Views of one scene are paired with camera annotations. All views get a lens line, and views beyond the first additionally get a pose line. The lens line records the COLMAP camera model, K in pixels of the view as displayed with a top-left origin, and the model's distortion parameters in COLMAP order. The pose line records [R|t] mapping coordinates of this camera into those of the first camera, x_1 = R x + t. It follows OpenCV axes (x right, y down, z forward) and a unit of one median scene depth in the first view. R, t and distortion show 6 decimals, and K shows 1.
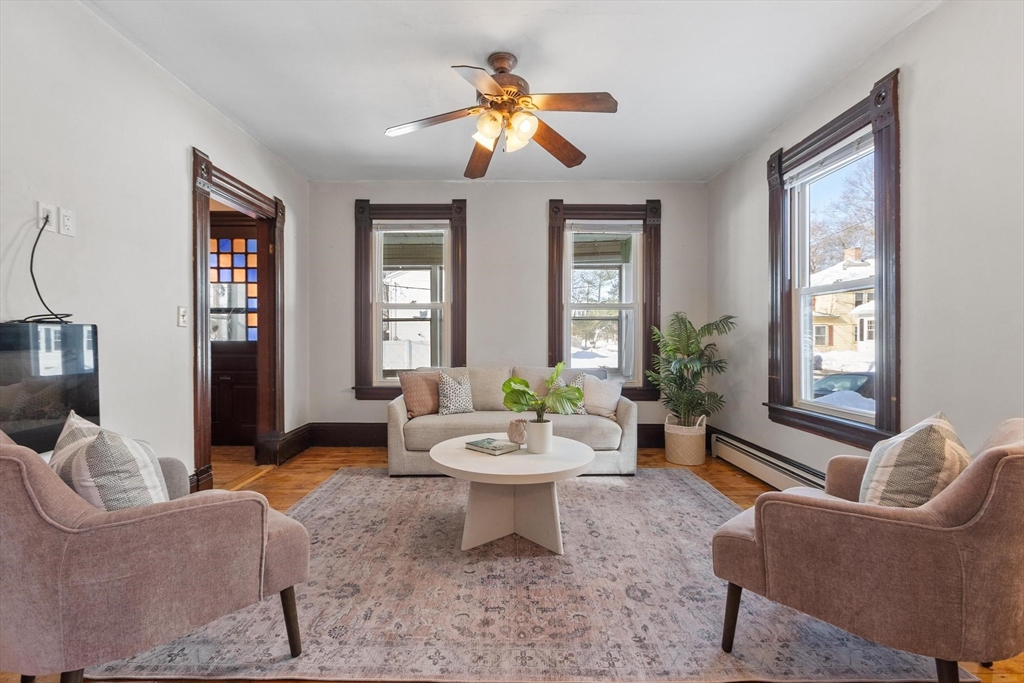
lens RADIAL K [[446.2, 0, 505.6], [0, 446.2, 337.9], [0, 0, 1]] dist [0.000278, 0.000090]
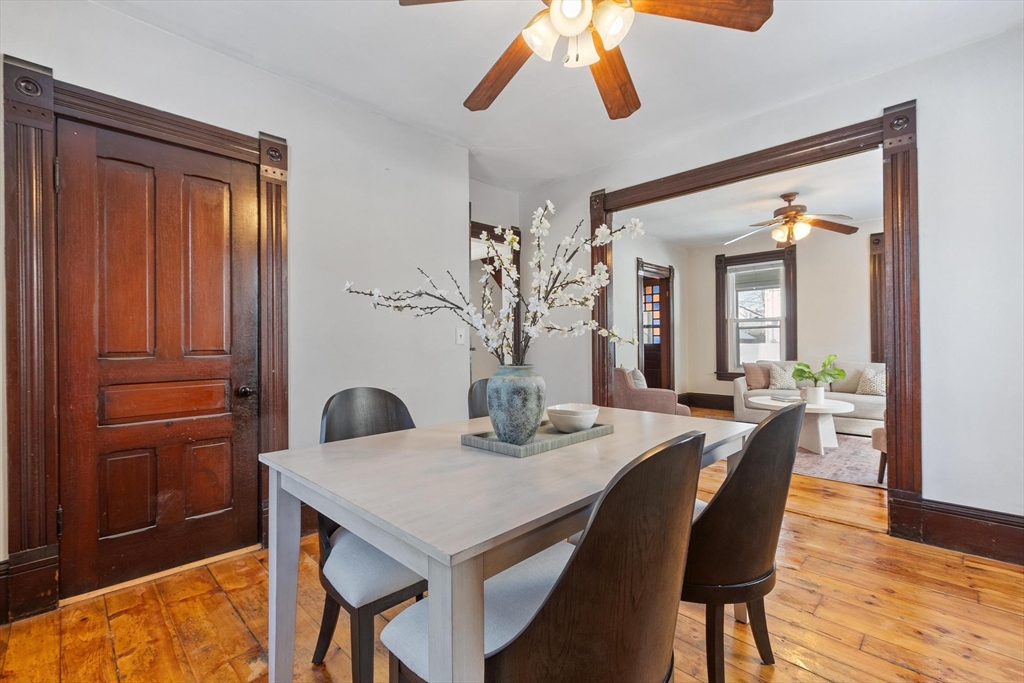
lens RADIAL K [[446.2, 0, 505.6], [0, 446.2, 337.9], [0, 0, 1]] dist [0.000278, 0.000090]
pose [[0.699546, -0.009484, -0.714525, 0.287890], [0.004329, 0.999950, -0.009034, -0.001429], [0.714574, 0.003227, 0.699552, -0.684289]]
